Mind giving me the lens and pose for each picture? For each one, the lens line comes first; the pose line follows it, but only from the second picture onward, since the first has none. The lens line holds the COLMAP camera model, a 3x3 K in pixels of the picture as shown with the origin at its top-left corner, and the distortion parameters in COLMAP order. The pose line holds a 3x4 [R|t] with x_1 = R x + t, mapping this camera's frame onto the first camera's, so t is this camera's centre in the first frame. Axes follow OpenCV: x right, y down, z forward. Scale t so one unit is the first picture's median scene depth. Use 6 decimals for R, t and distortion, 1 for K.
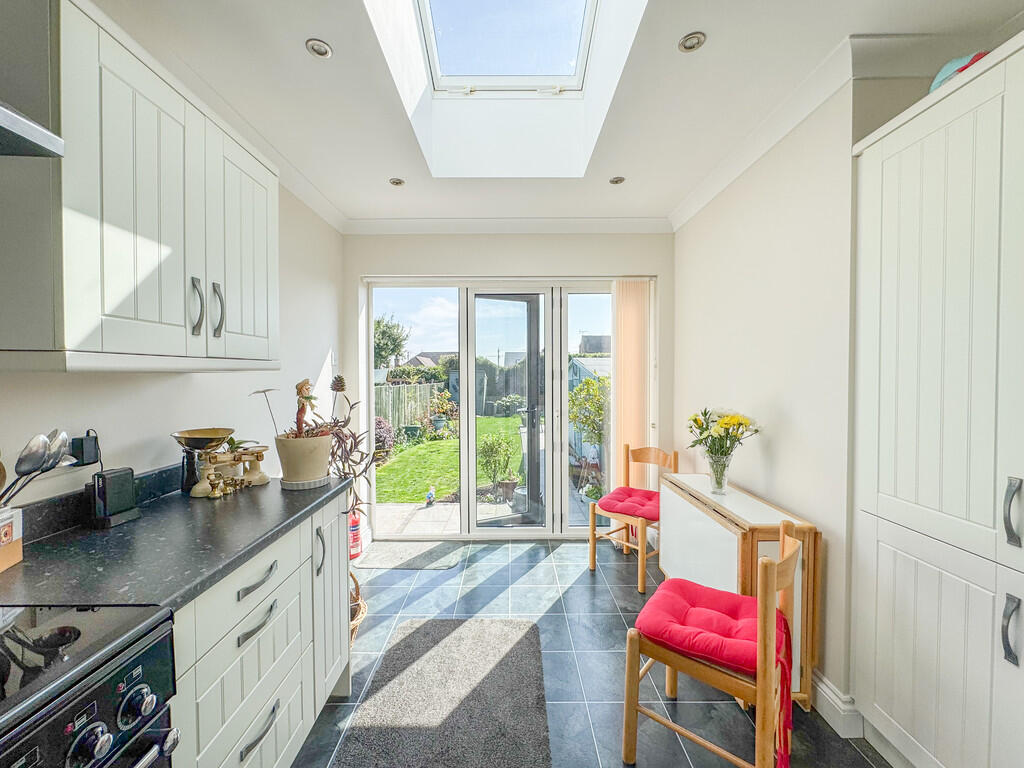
lens RADIAL K [[416.7, 0, 512.0], [0, 416.7, 384.0], [0, 0, 1]] dist [-0.001326, -0.000010]
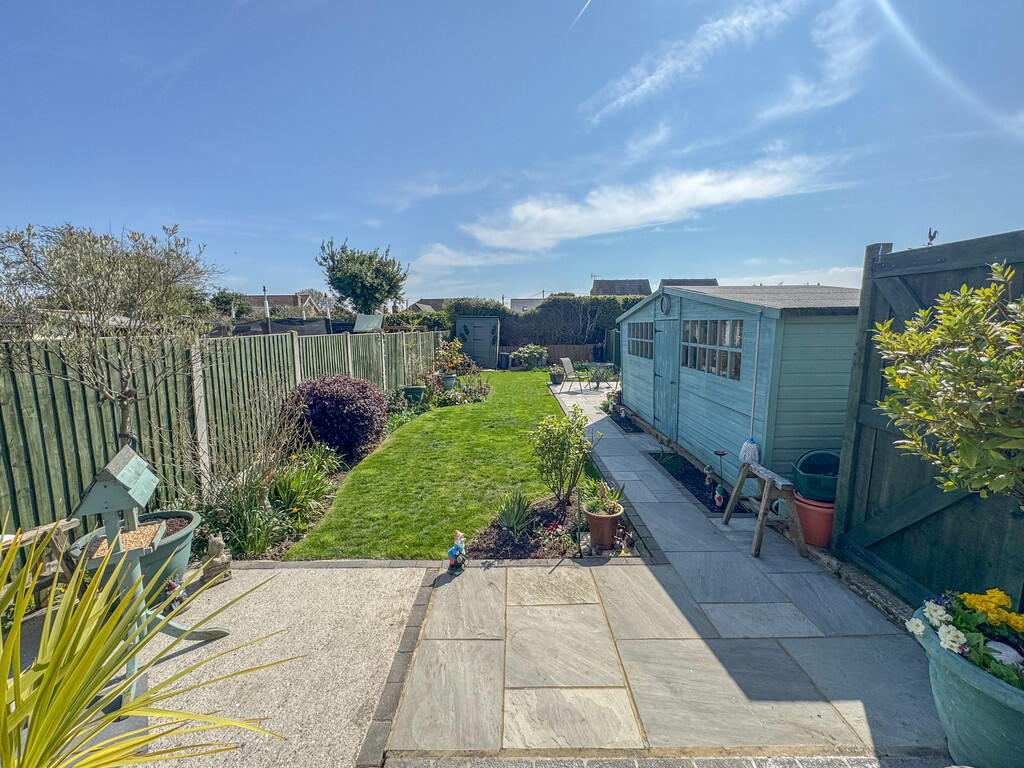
lens RADIAL K [[416.7, 0, 512.0], [0, 416.7, 384.0], [0, 0, 1]] dist [-0.001326, -0.000010]
pose [[0.999997, -0.001066, -0.002322, -0.286633], [0.001338, 0.992694, 0.120651, 0.024788], [0.002177, -0.120653, 0.992692, 1.190453]]
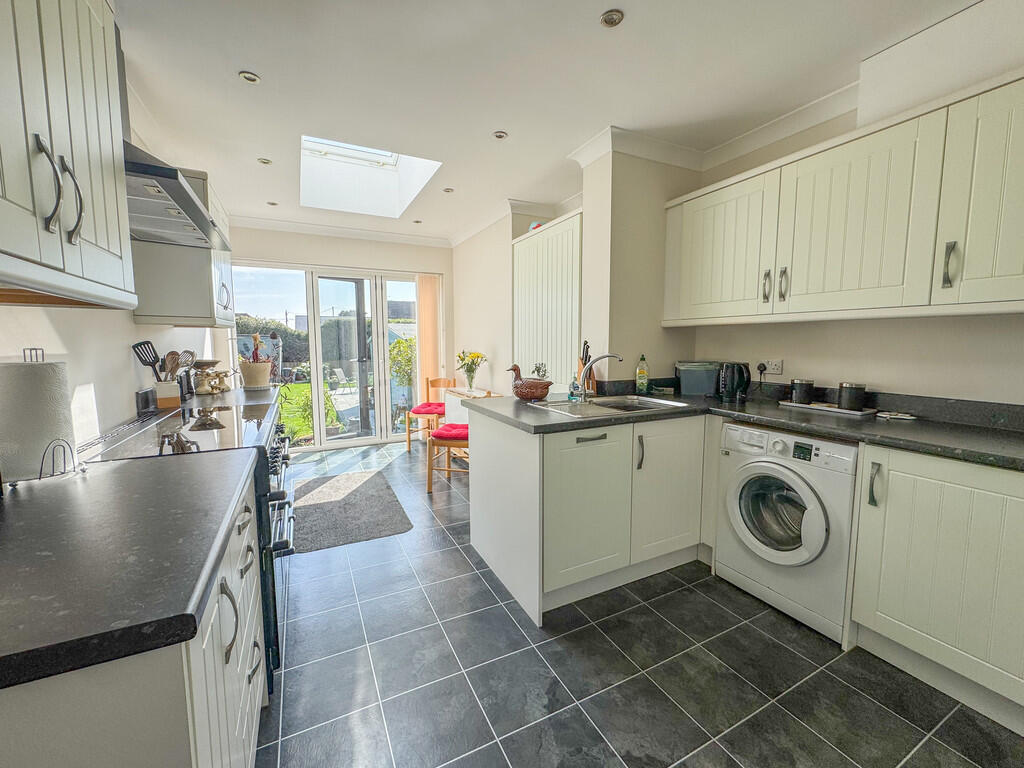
lens RADIAL K [[413.1, 0, 509.5], [0, 413.1, 388.3], [0, 0, 1]] dist [0.000378, 0.000291]
pose [[0.895948, -0.046453, 0.441722, -0.142489], [0.005820, 0.995658, 0.092902, 0.034467], [-0.444120, -0.080664, 0.892329, -0.551288]]
